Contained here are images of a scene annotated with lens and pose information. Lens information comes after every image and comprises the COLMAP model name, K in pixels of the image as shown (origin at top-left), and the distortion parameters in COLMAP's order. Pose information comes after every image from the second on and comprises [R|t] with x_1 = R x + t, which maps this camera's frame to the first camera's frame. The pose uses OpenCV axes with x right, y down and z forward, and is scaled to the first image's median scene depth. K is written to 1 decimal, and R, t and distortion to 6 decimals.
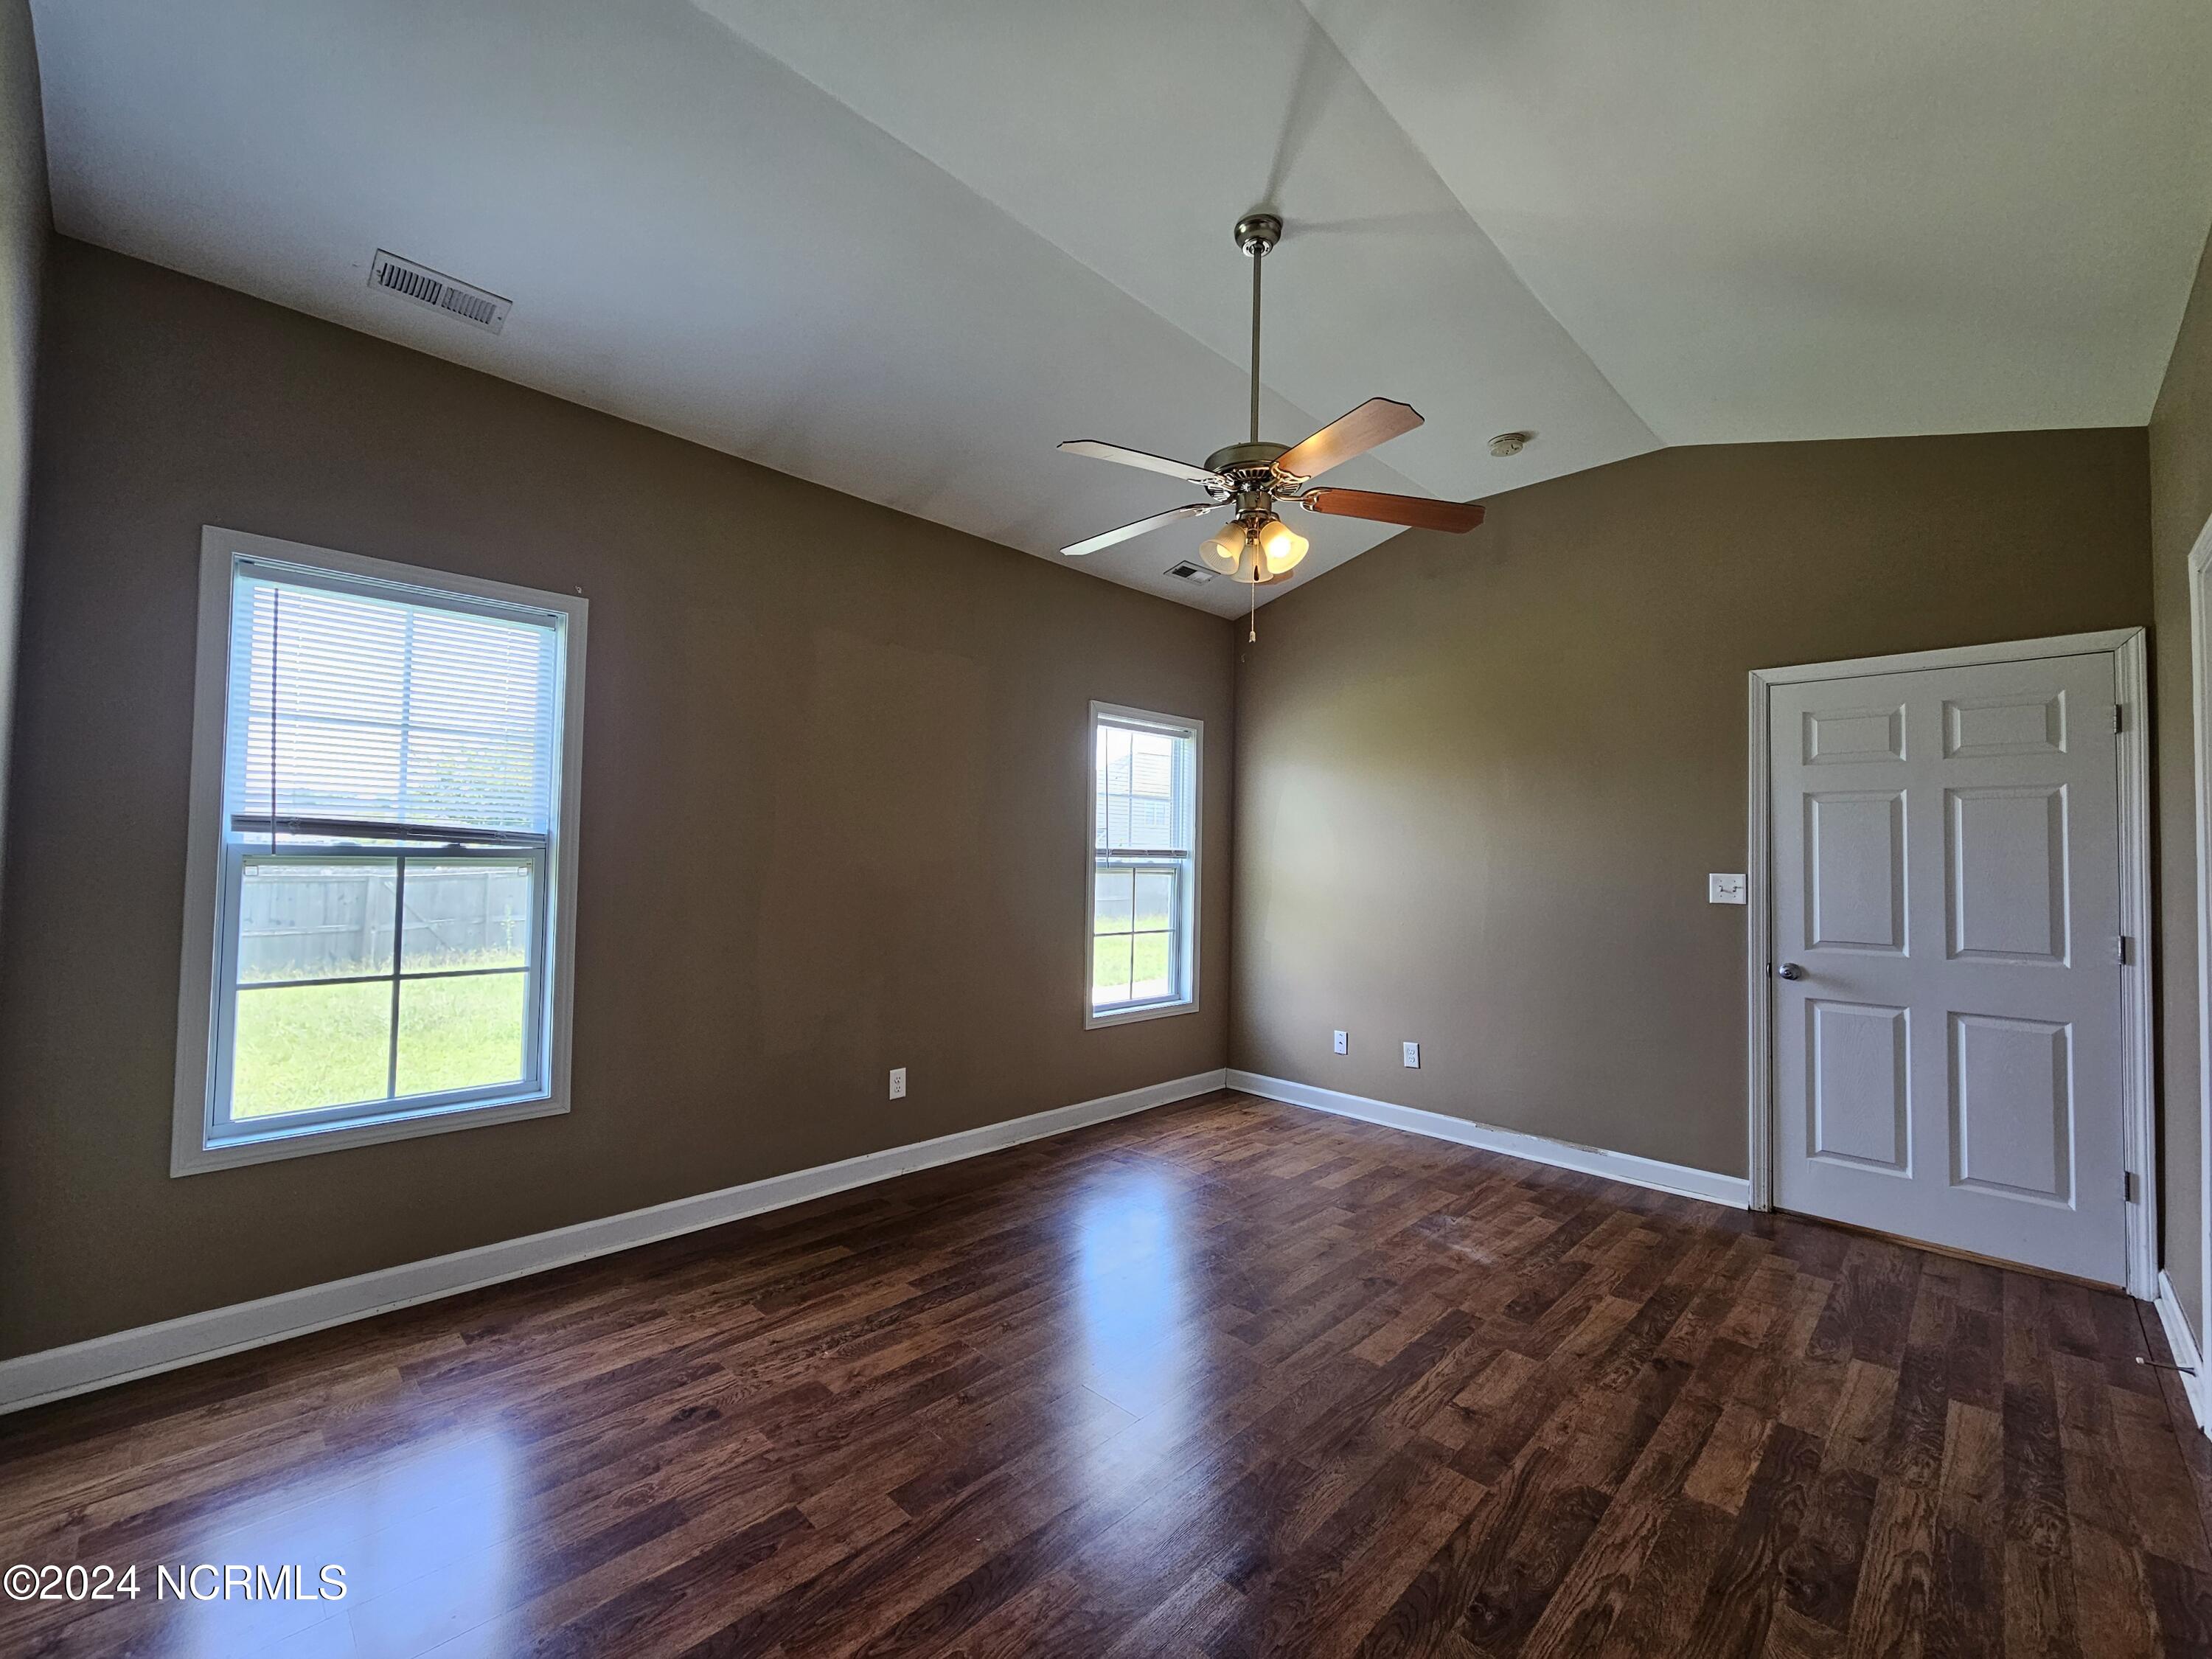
lens RADIAL K [[907.7, 0, 1106.0], [0, 907.7, 829.5], [0, 0, 1]] dist [0.000448, 0.000282]
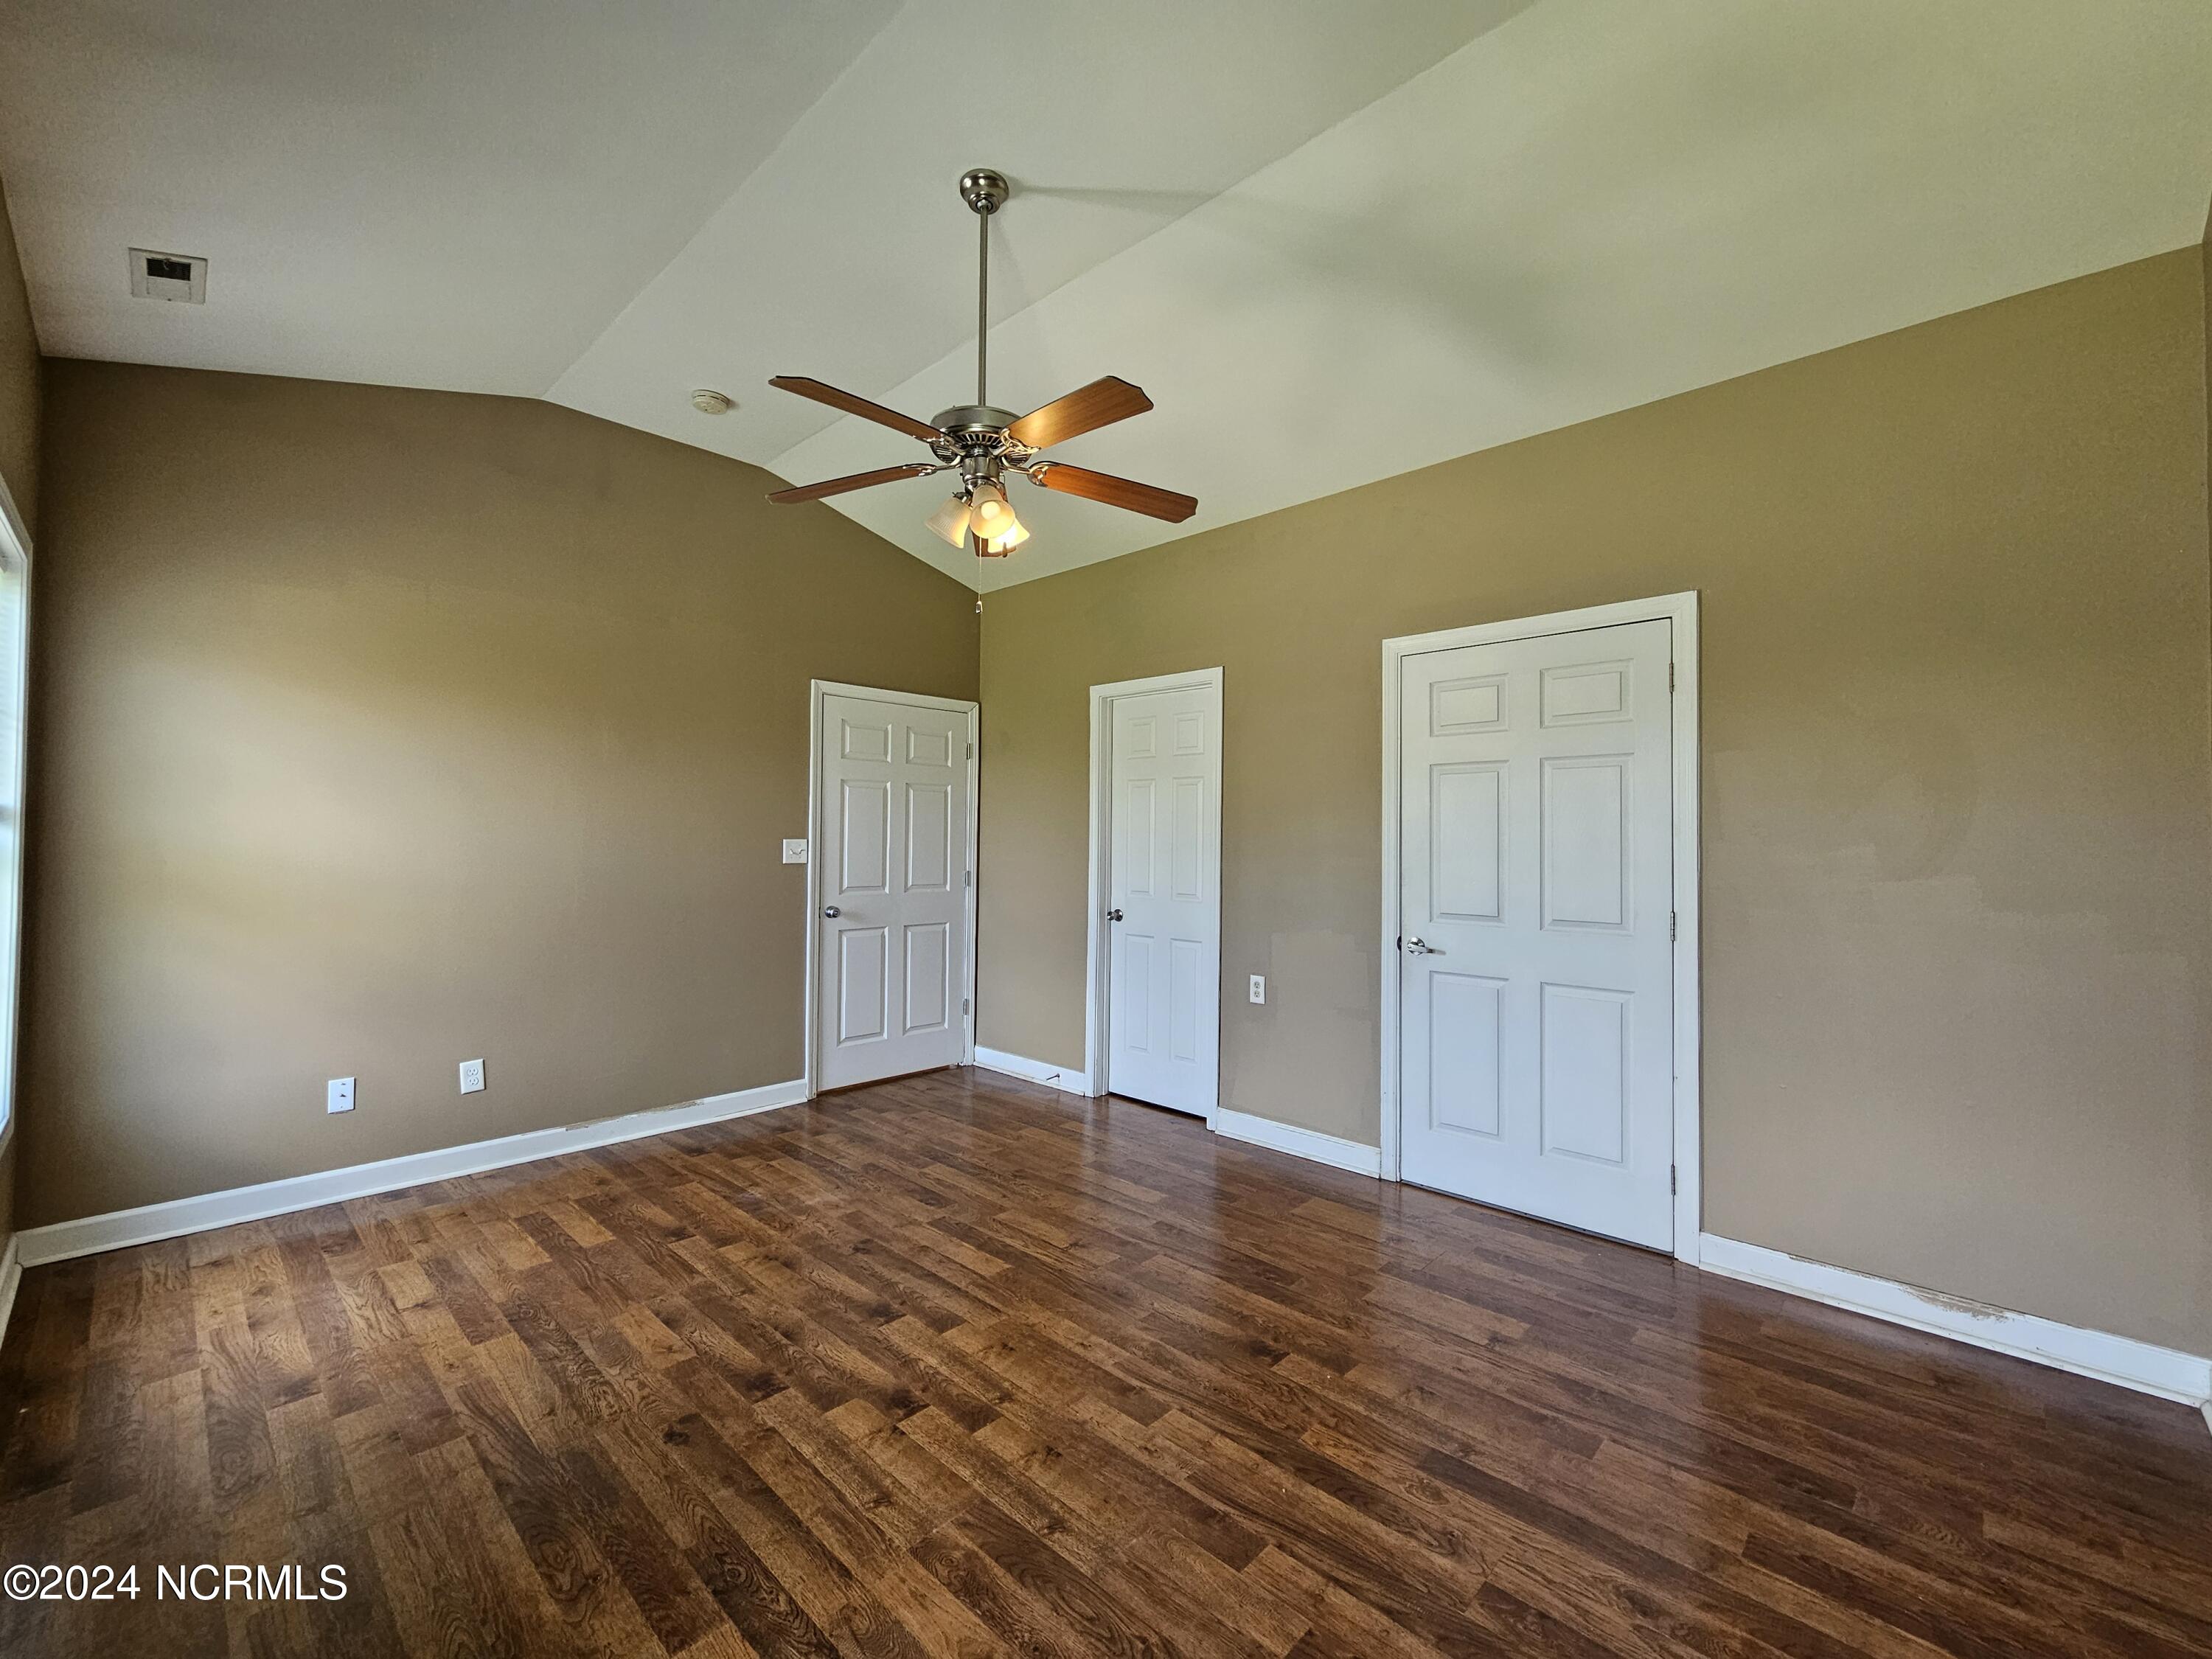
lens RADIAL K [[911.3, 0, 1104.2], [0, 911.3, 834.2], [0, 0, 1]] dist [-0.000762, 0.000300]
pose [[-0.008589, -0.009882, 0.999914, -0.695742], [-0.043908, 0.998990, 0.009496, 0.014735], [-0.998999, -0.043823, -0.009015, 0.735659]]
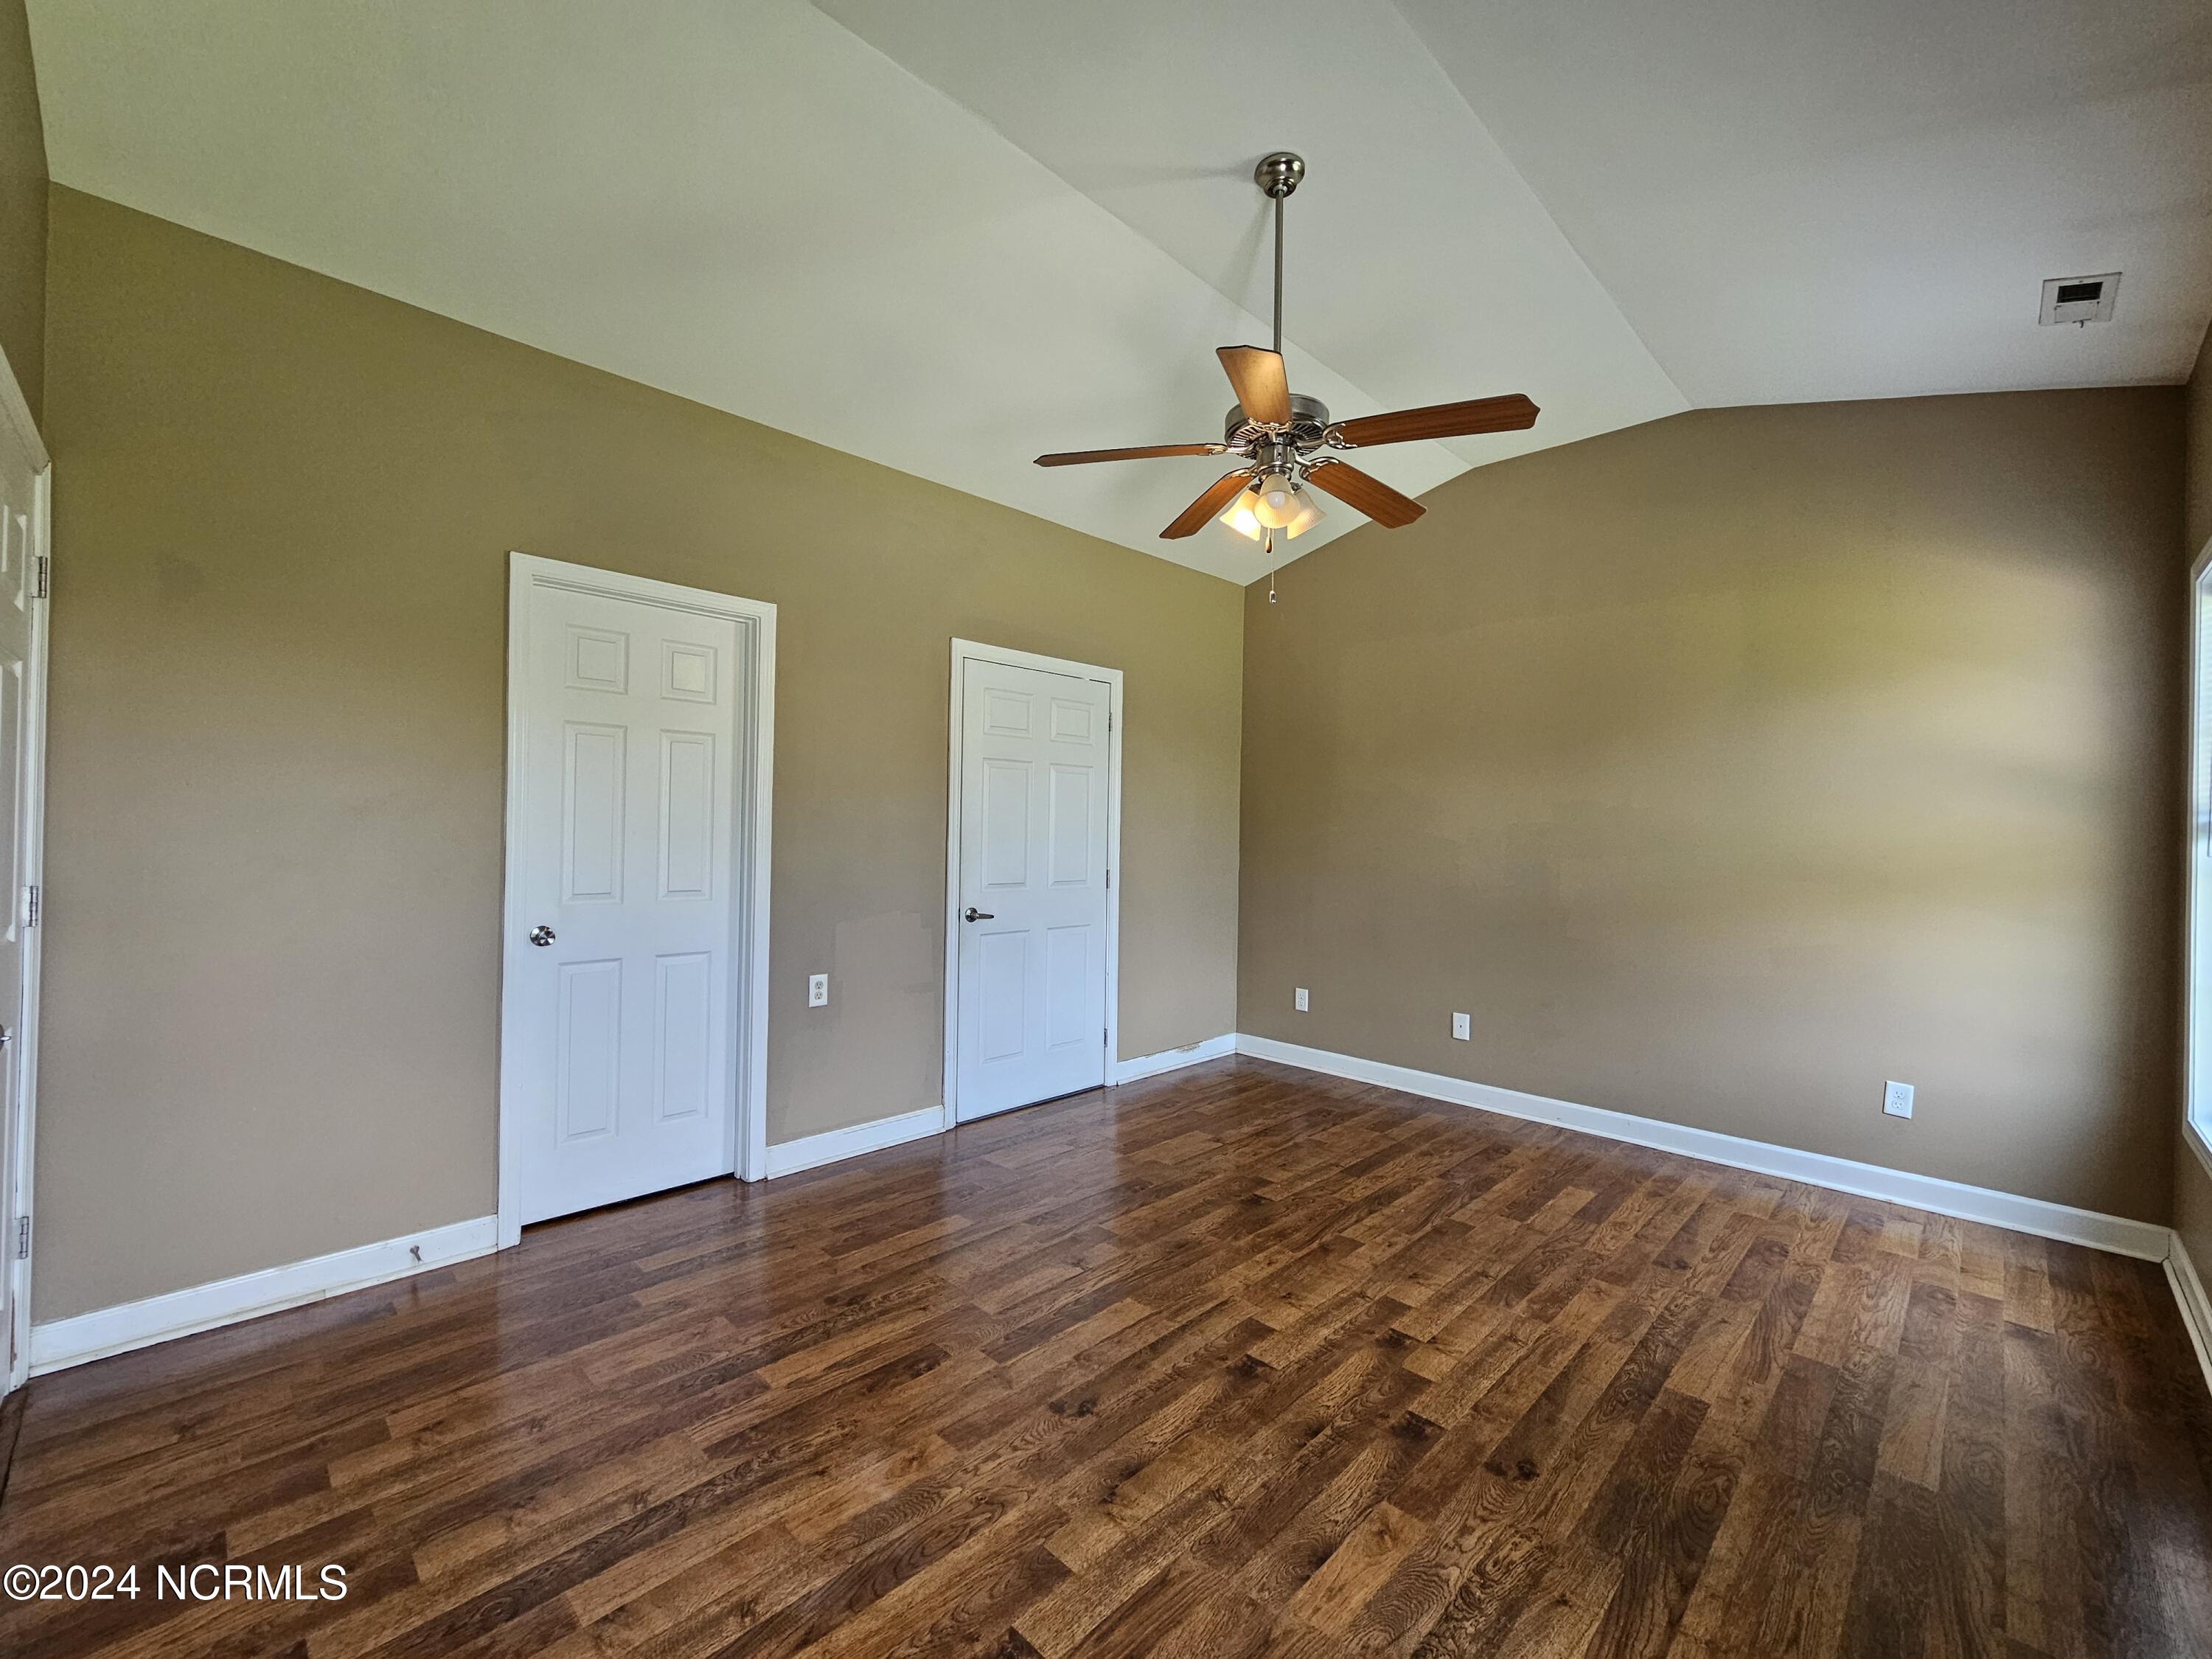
lens RADIAL K [[918.7, 0, 1097.0], [0, 918.7, 822.5], [0, 0, 1]] dist [0.003770, 0.000062]
pose [[-0.999246, -0.037968, 0.008090, 0.283784], [-0.038278, 0.998369, -0.042354, 0.066055], [-0.006468, -0.042632, -0.999070, 1.687962]]
